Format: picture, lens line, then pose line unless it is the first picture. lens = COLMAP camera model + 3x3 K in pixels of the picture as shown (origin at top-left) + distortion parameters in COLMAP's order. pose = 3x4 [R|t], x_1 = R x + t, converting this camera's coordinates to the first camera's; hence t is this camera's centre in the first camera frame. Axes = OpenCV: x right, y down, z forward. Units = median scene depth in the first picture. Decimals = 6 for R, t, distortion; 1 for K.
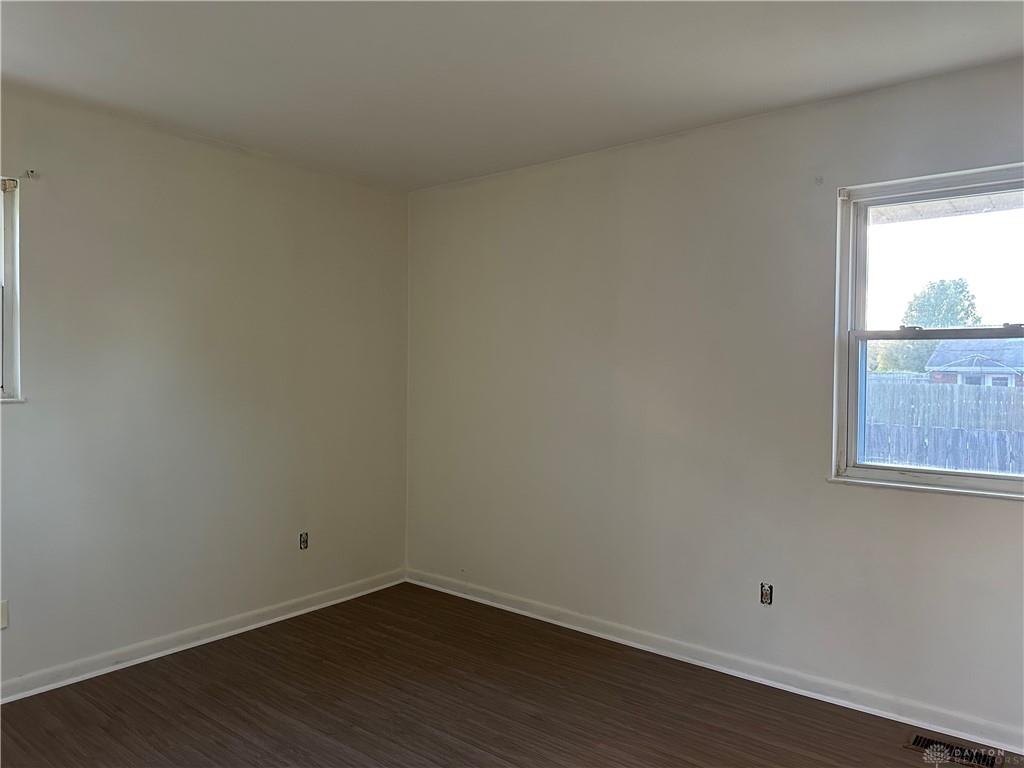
lens RADIAL K [[747.7, 0, 514.8], [0, 747.7, 380.3], [0, 0, 1]] dist [0.072691, -0.085451]
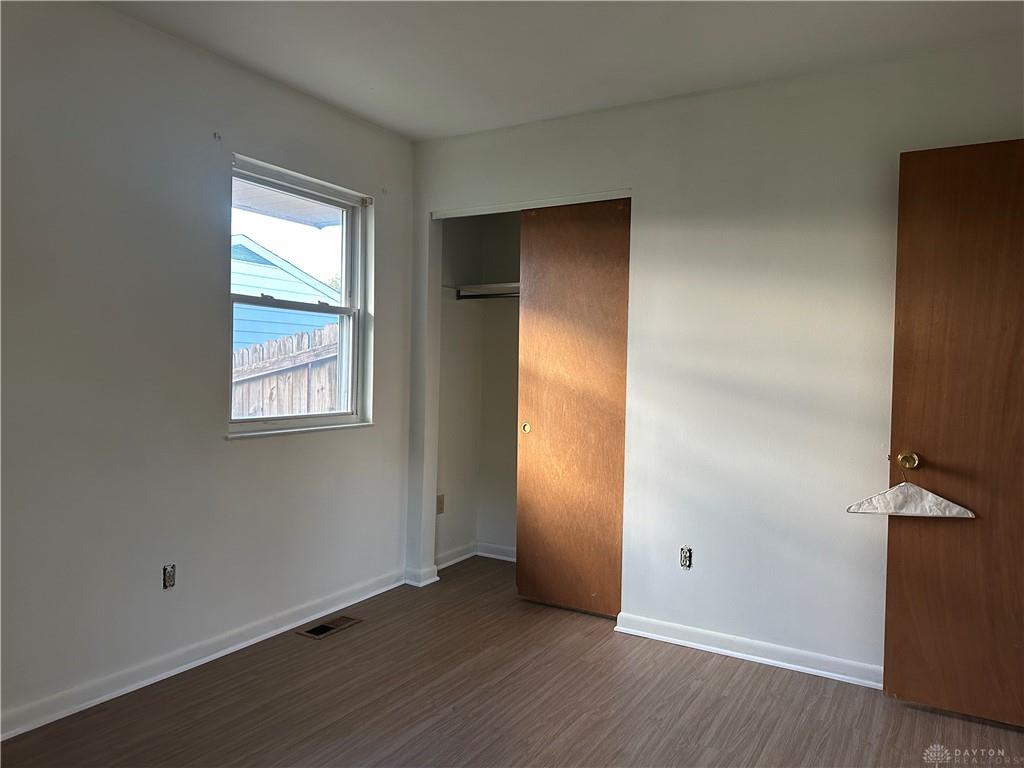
lens RADIAL K [[747.4, 0, 512.0], [0, 747.4, 384.0], [0, 0, 1]] dist [0.148937, -0.246819]
pose [[-0.174159, -0.034022, 0.984130, -0.651770], [-0.010000, 0.999413, 0.032781, 0.022320], [-0.984667, -0.004132, -0.174397, 0.799747]]
